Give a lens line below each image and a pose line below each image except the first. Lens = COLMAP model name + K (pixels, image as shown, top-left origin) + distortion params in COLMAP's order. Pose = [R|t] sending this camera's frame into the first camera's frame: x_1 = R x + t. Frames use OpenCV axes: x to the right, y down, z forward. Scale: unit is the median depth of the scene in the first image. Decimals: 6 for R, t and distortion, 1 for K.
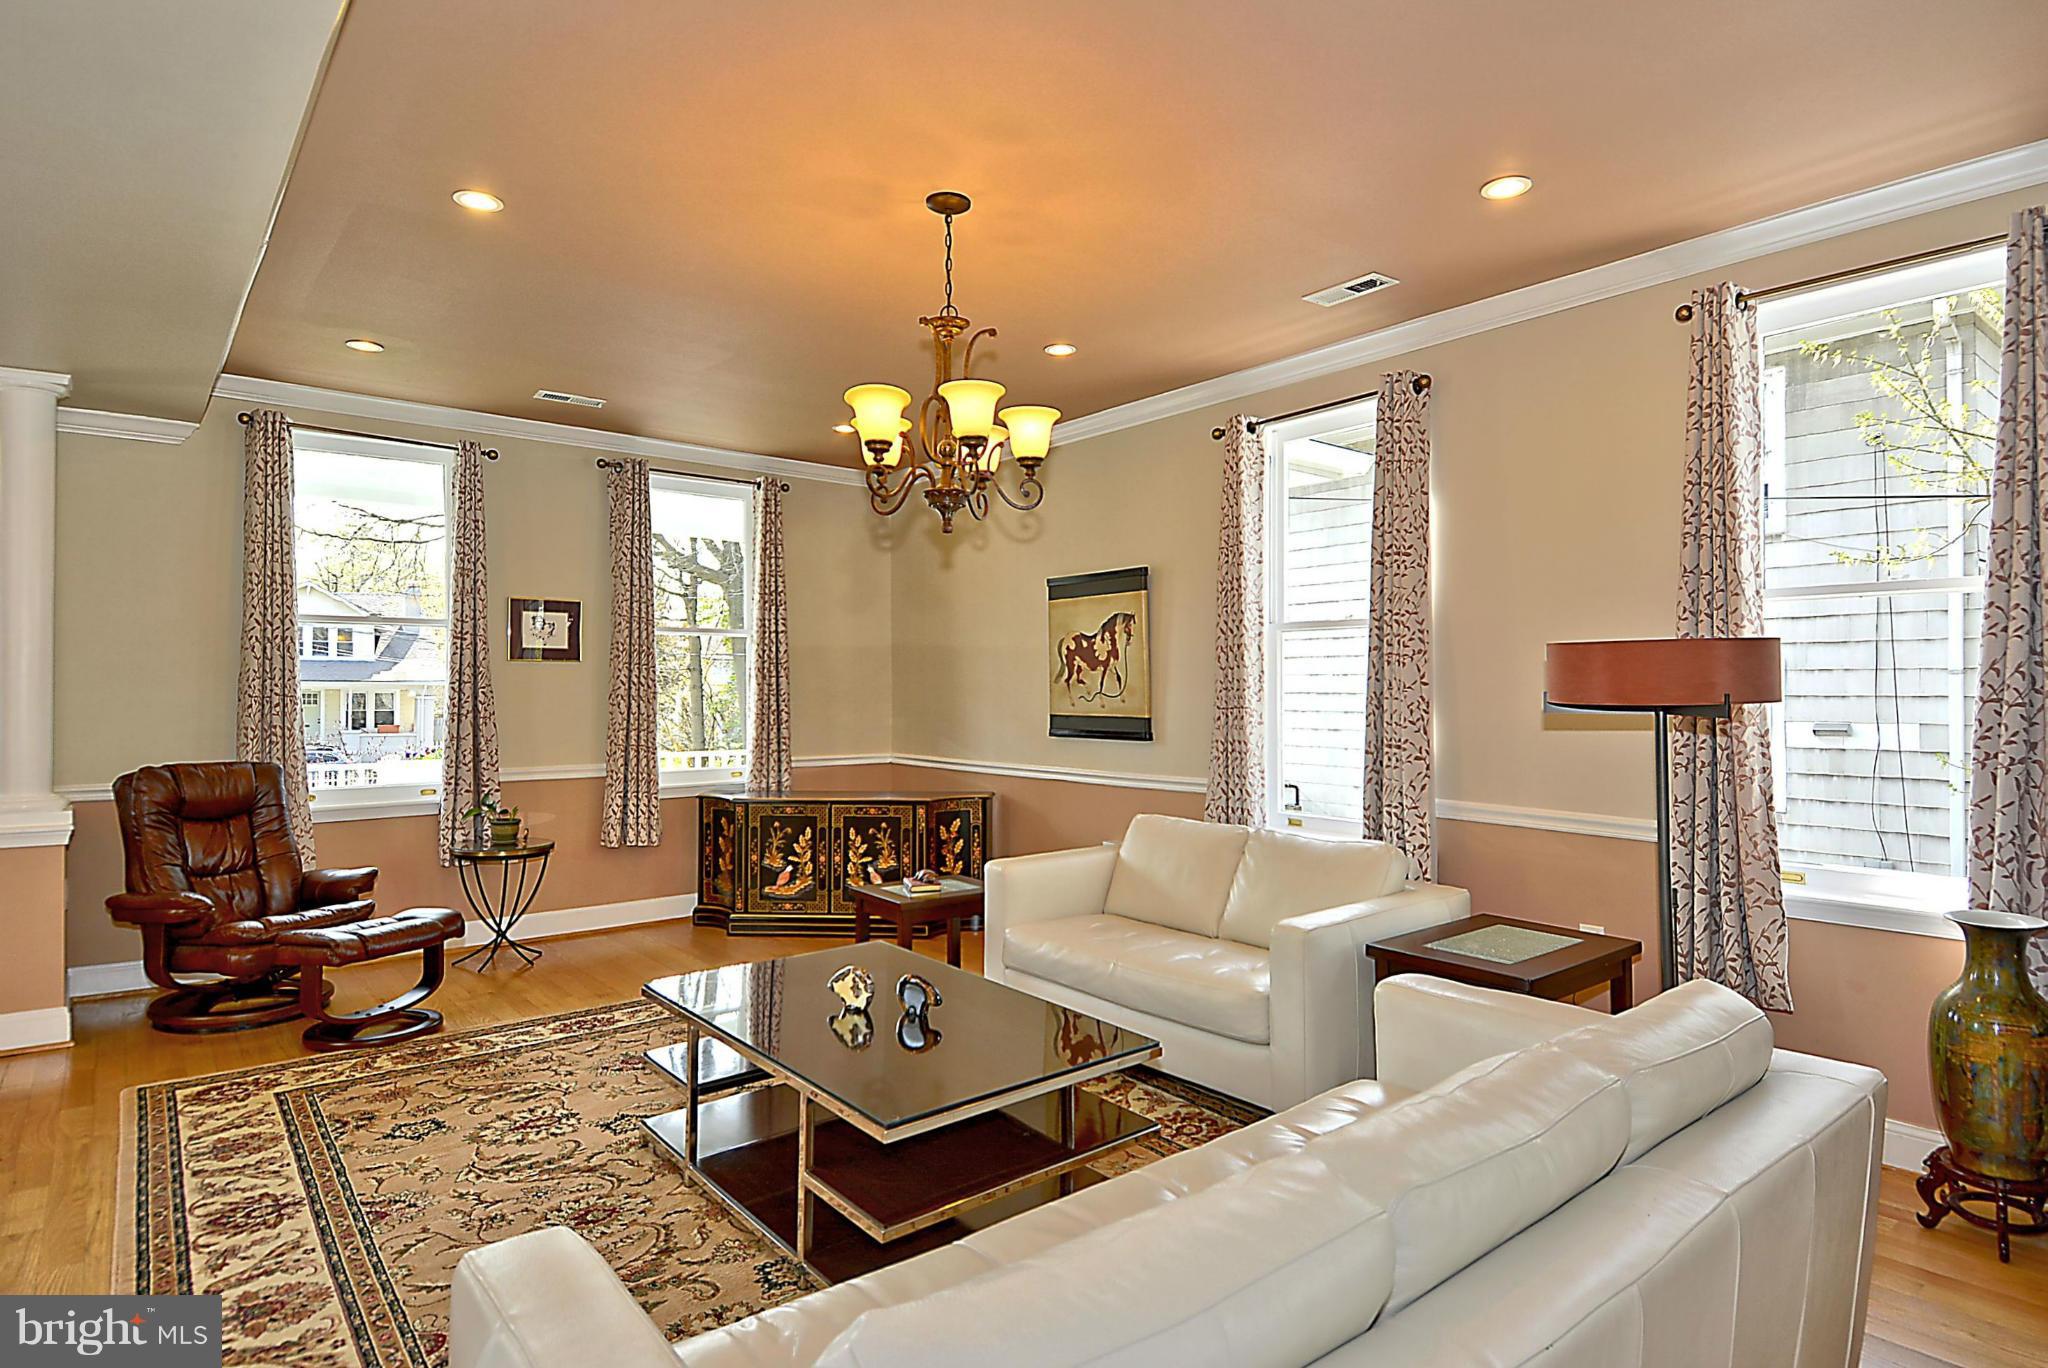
lens RADIAL K [[1094.1, 0, 1050.3], [0, 1094.1, 670.5], [0, 0, 1]] dist [0.057639, -0.049837]
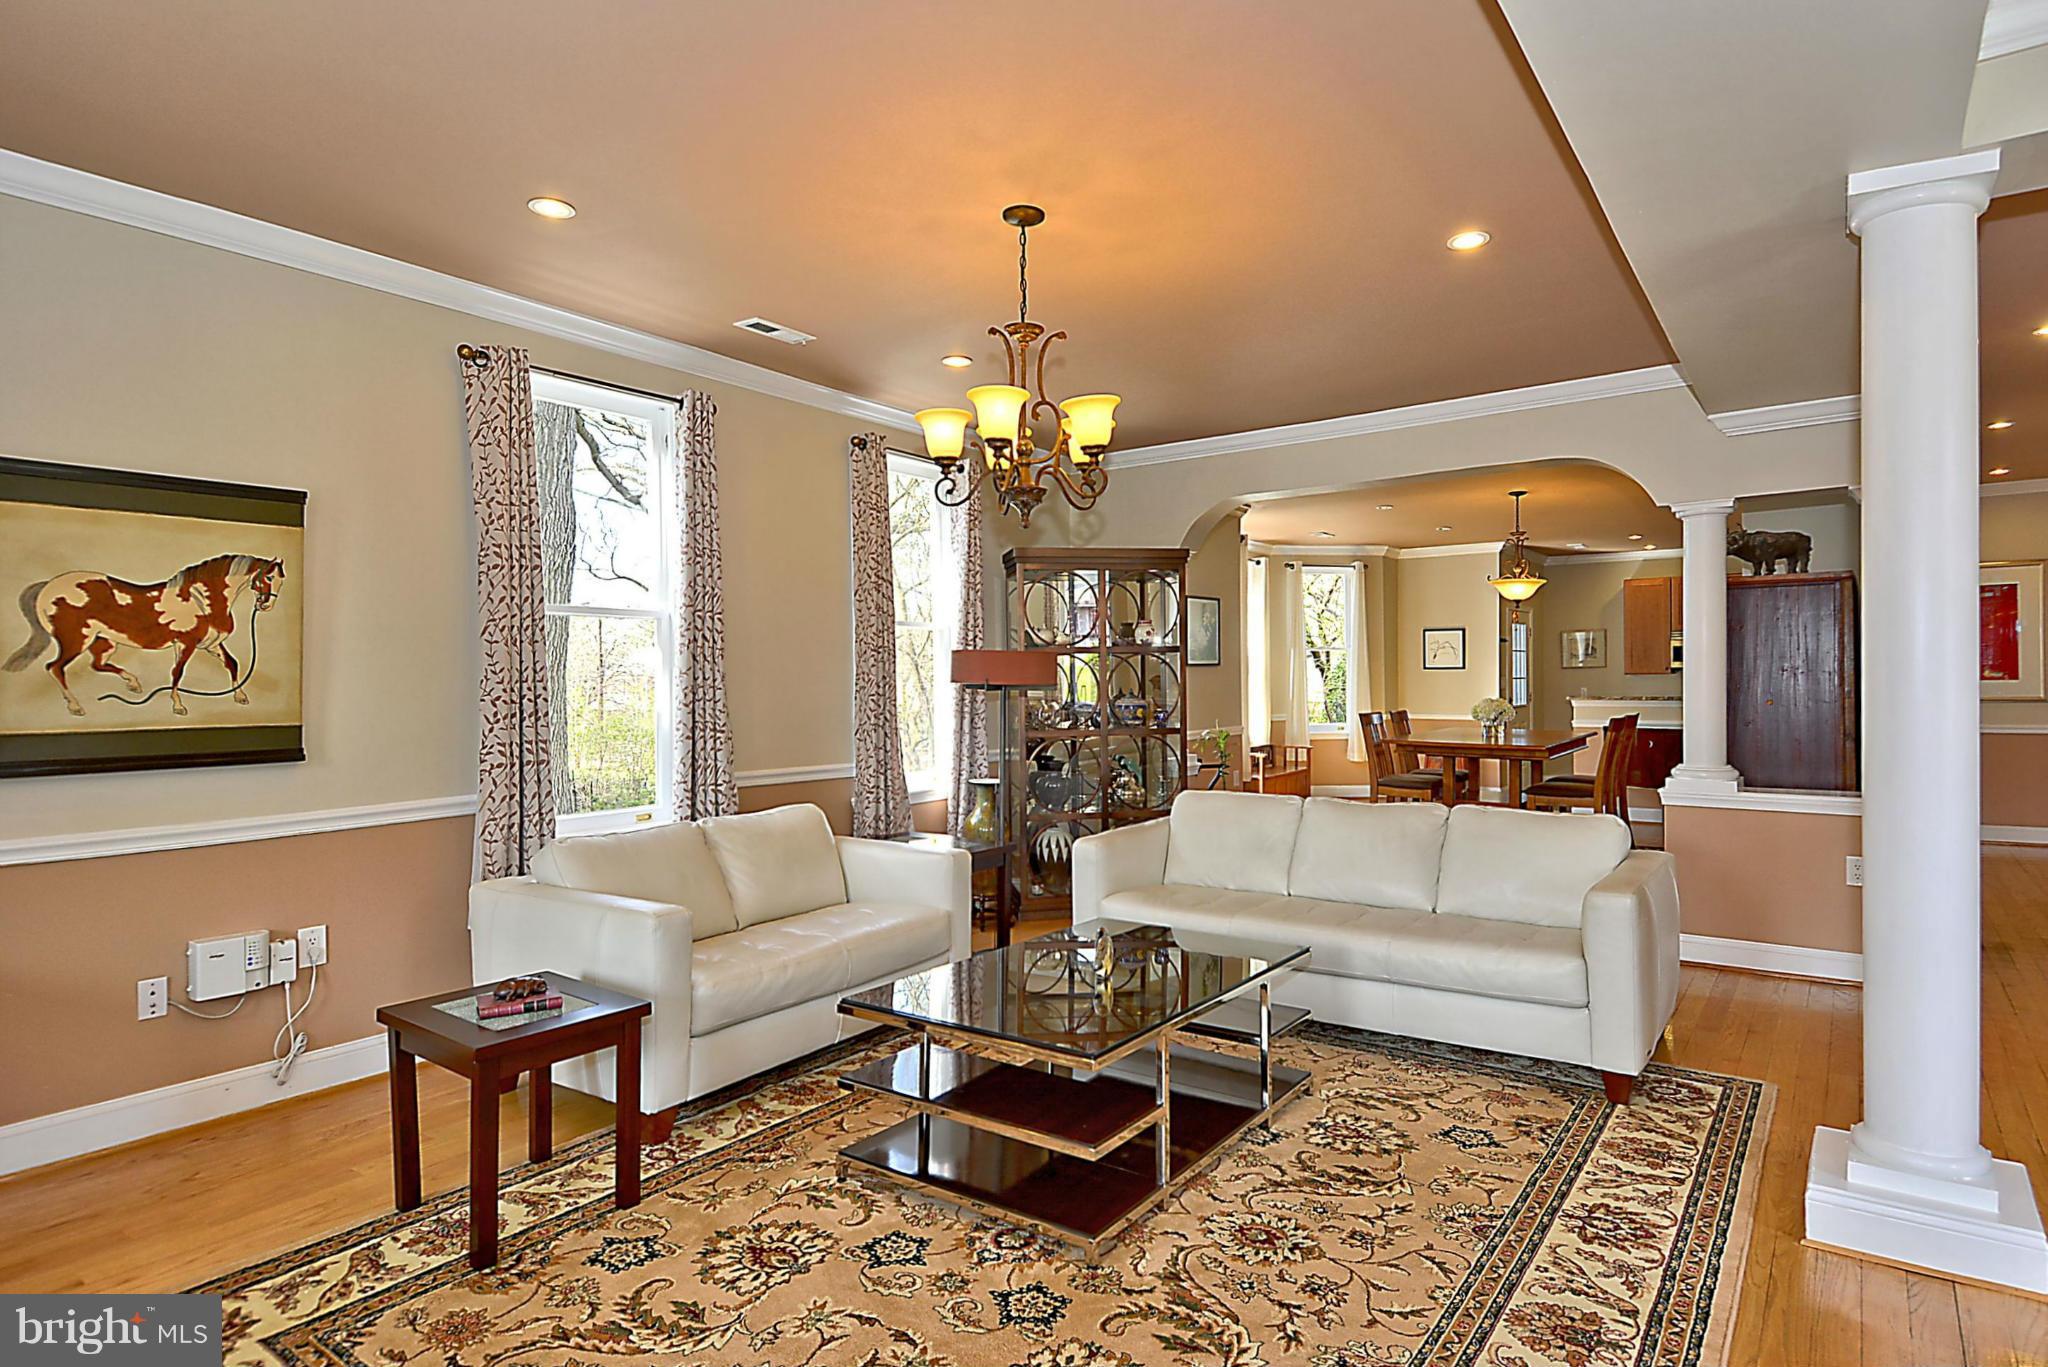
lens RADIAL K [[1094.1, 0, 1050.3], [0, 1094.1, 670.0], [0, 0, 1]] dist [0.057639, -0.049837]
pose [[-0.259423, -0.002542, 0.965760, -0.650782], [-0.019164, 0.999813, -0.002517, 0.003788], [-0.965574, -0.019161, -0.259424, 0.737461]]
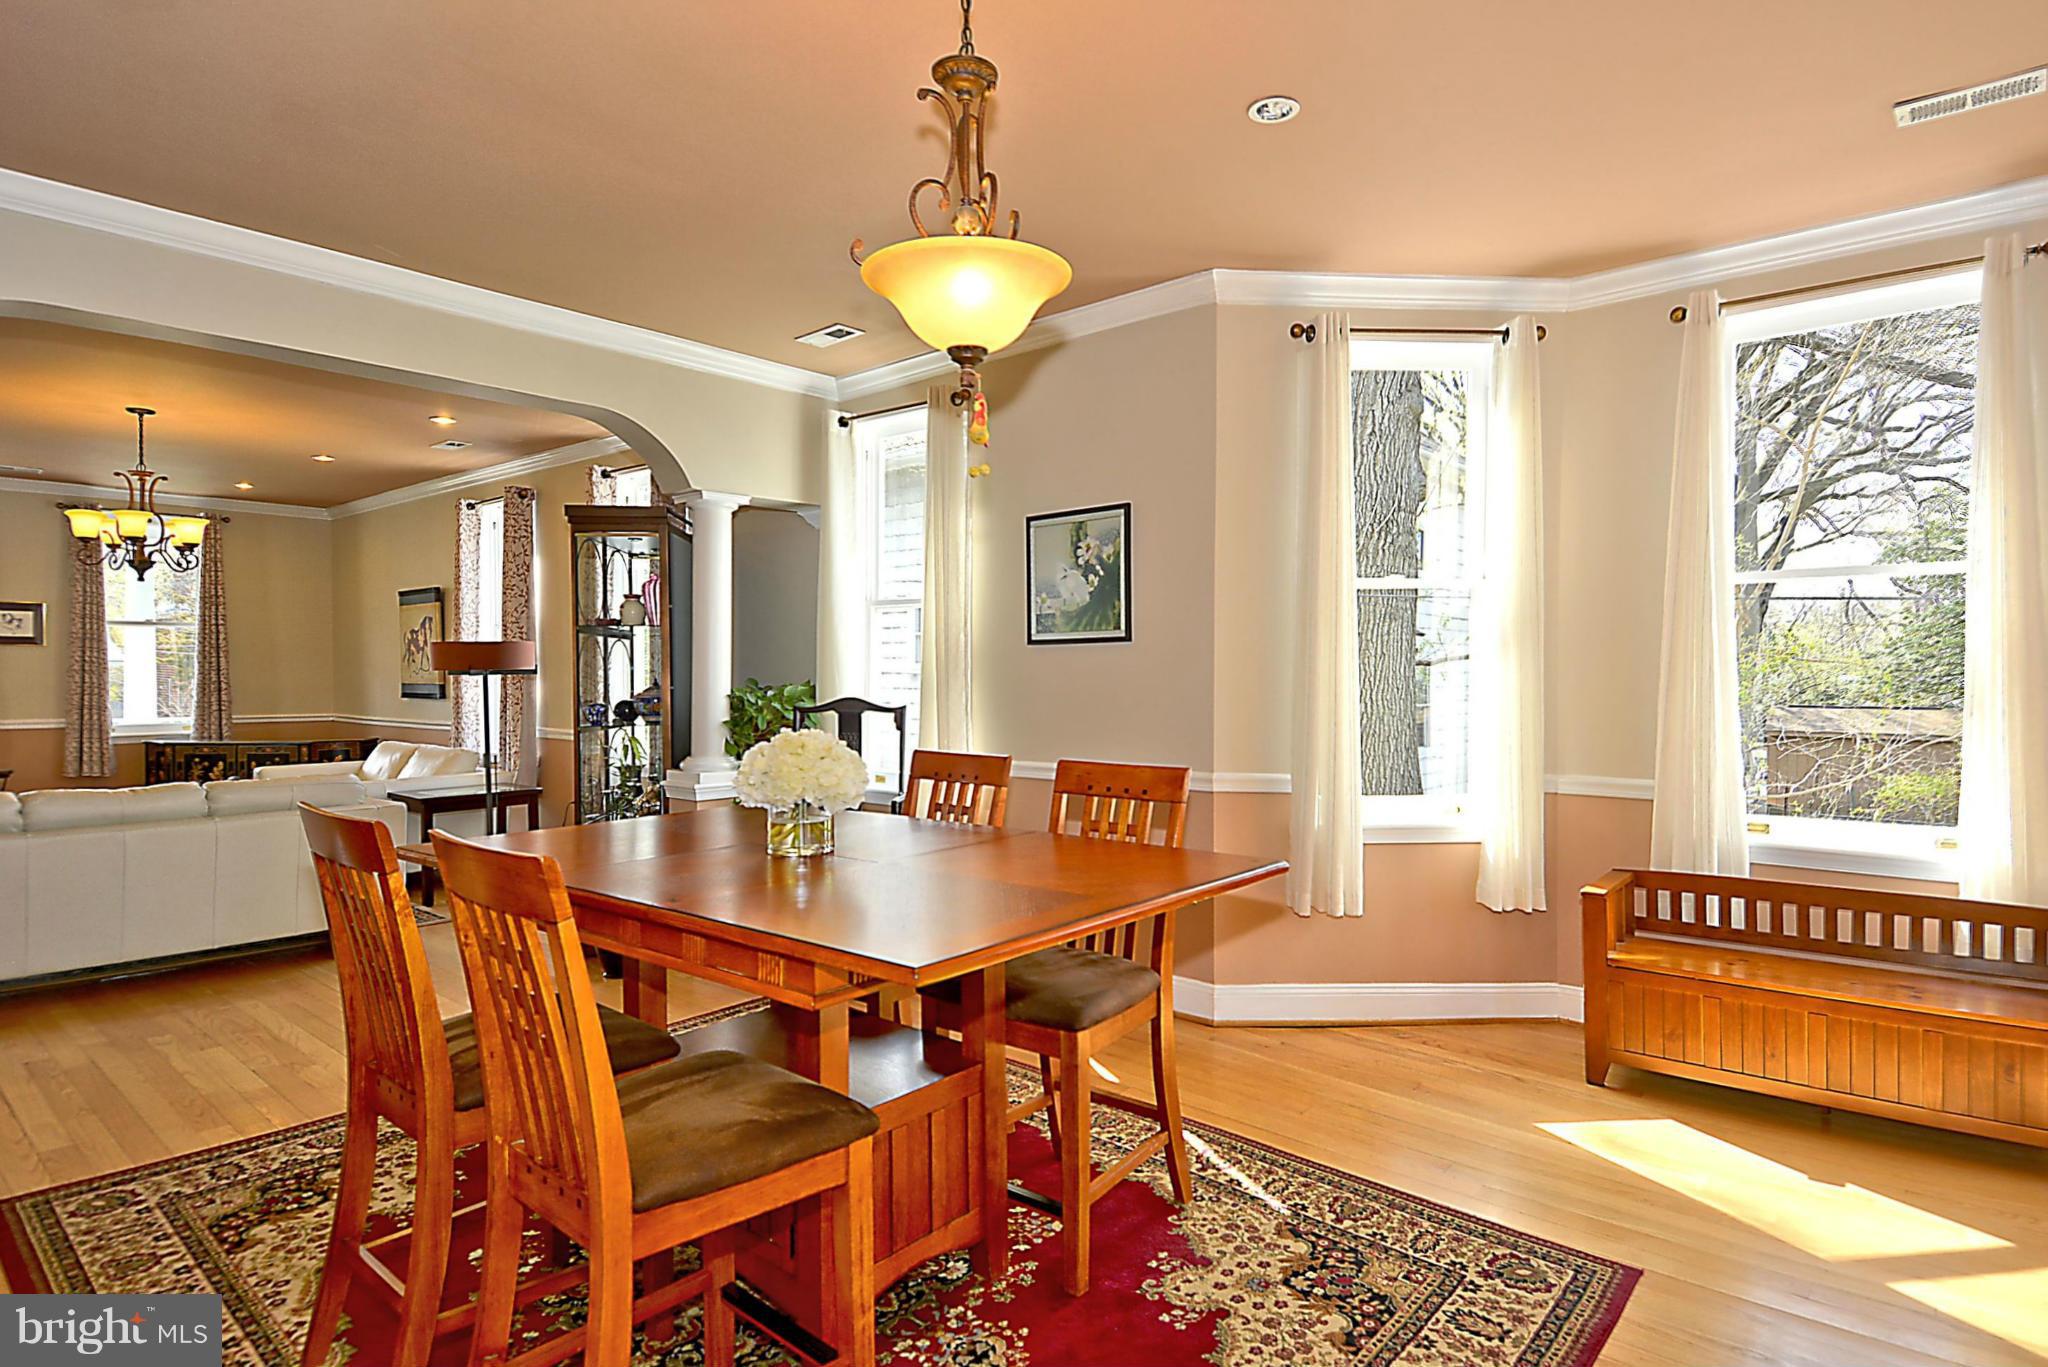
lens RADIAL K [[1094.1, 0, 1050.3], [0, 1094.1, 670.0], [0, 0, 1]] dist [0.057639, -0.049837]
pose [[0.983461, 0.000017, 0.181119, 0.649543], [-0.003197, 0.999846, 0.017263, -0.006698], [-0.181091, -0.017556, 0.983310, -0.698312]]
